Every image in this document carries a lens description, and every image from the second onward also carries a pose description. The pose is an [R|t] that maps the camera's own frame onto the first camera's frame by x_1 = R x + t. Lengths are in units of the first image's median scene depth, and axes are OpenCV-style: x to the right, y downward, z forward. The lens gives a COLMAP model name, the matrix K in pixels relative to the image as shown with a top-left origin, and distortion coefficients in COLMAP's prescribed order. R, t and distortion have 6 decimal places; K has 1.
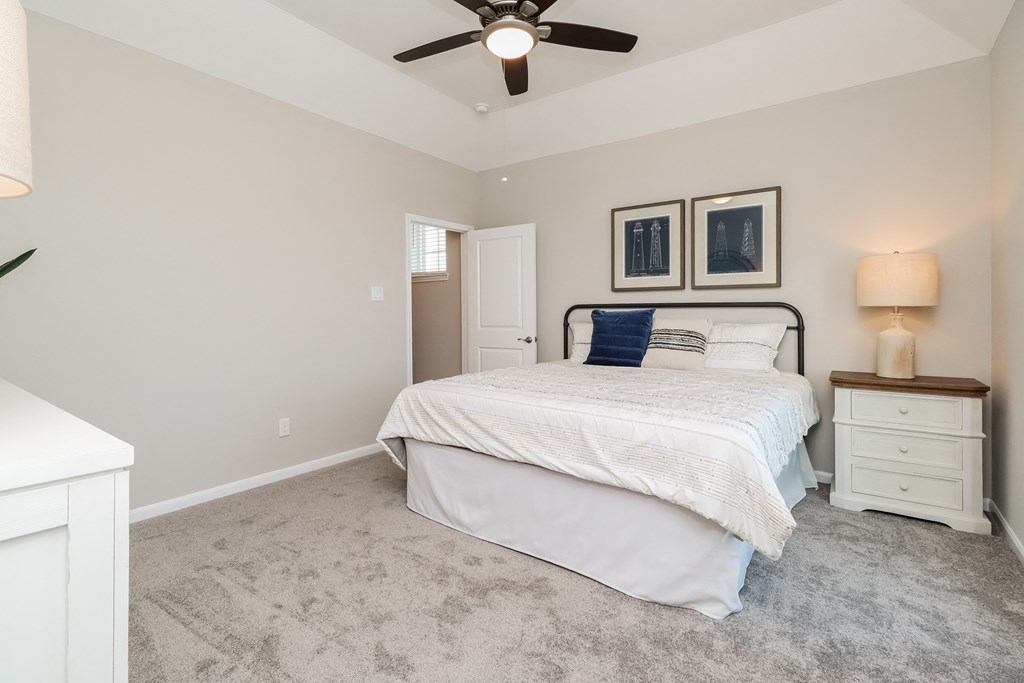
lens RADIAL K [[484.4, 0, 509.5], [0, 484.4, 314.8], [0, 0, 1]] dist [0.001924, 0.000049]
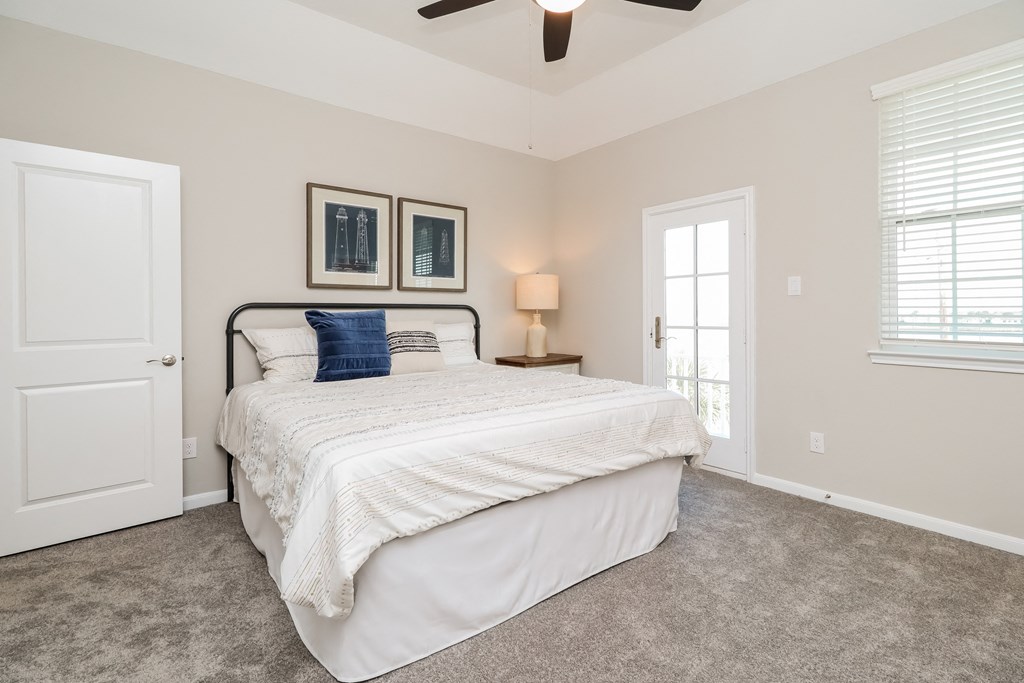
lens RADIAL K [[484.4, 0, 509.5], [0, 484.4, 314.8], [0, 0, 1]] dist [0.001924, 0.000049]
pose [[0.266048, -0.001140, 0.963959, -0.509542], [0.009270, 0.999956, -0.001376, 0.000752], [-0.963915, 0.009302, 0.266047, 0.528385]]
